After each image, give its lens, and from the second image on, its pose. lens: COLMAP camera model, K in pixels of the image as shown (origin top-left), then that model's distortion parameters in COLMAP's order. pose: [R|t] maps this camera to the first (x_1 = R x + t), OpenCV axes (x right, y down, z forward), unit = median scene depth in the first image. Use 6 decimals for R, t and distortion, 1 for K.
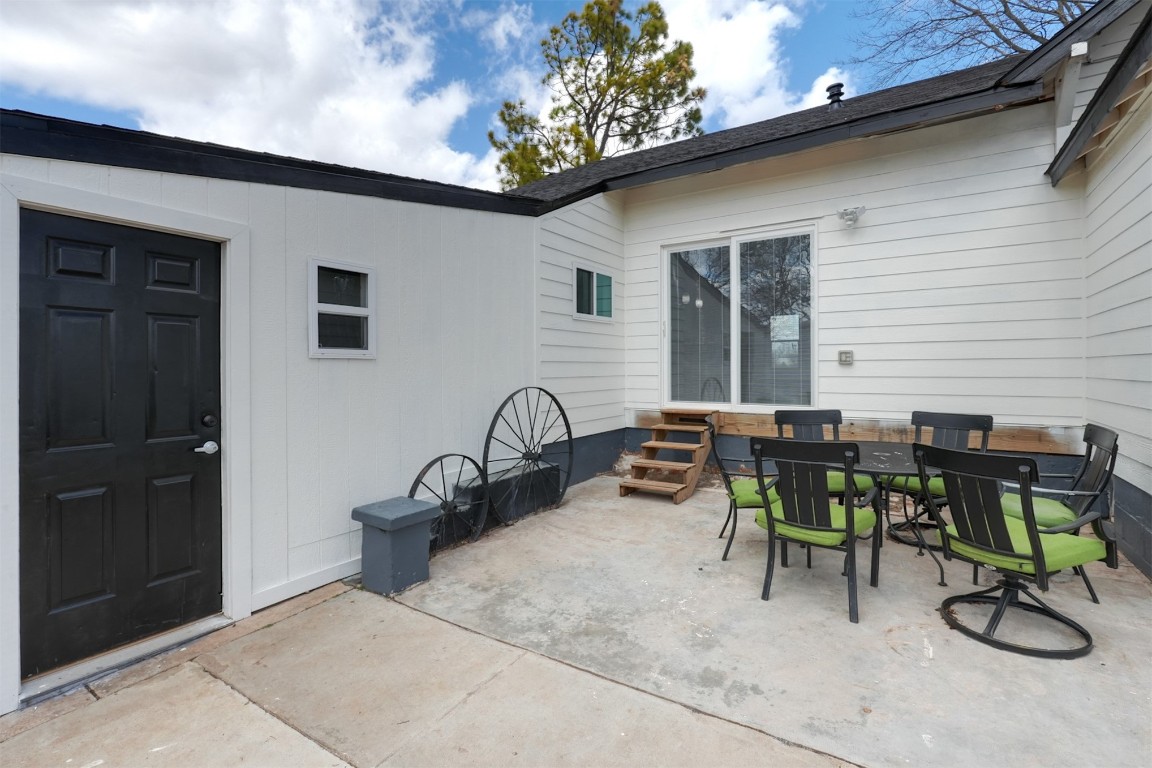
lens RADIAL K [[531.4, 0, 566.2], [0, 531.4, 365.9], [0, 0, 1]] dist [-0.004605, 0.001047]
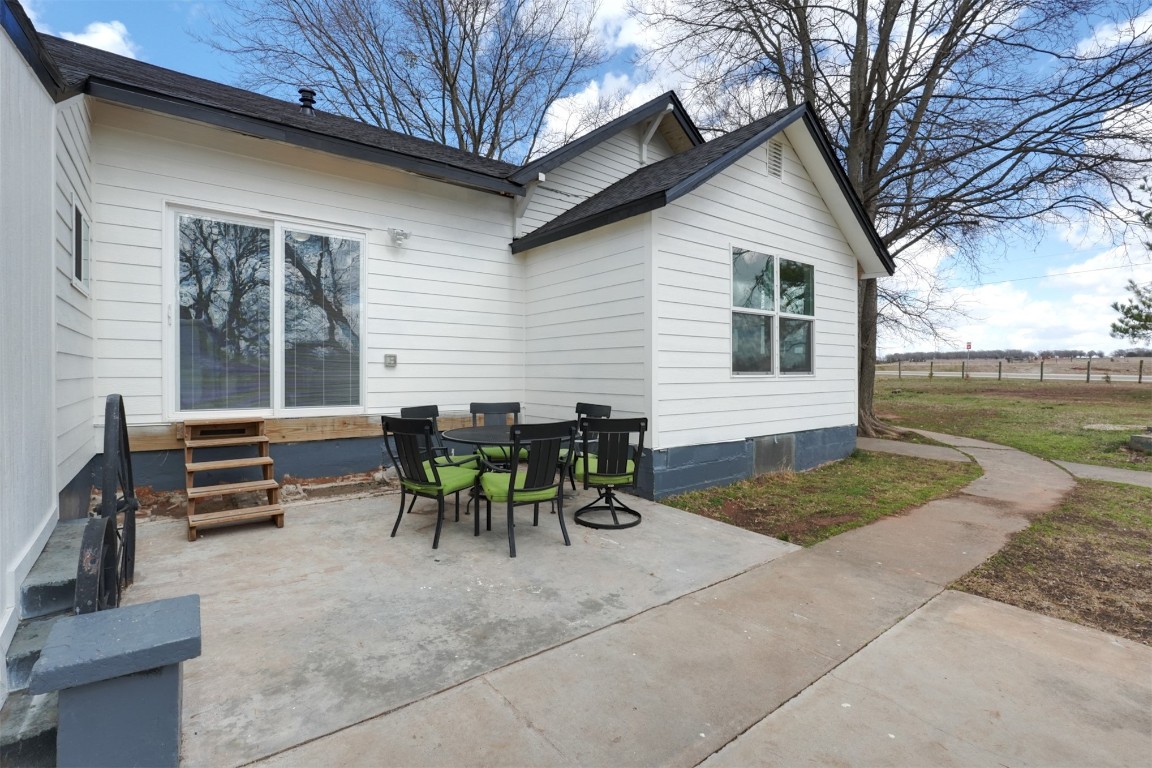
lens RADIAL K [[531.4, 0, 573.2], [0, 531.4, 381.0], [0, 0, 1]] dist [-0.004605, 0.001047]
pose [[0.323967, -0.007482, 0.946039, -0.692991], [-0.011922, 0.999857, 0.011990, 0.015754], [-0.945993, -0.015163, 0.323832, 0.447251]]
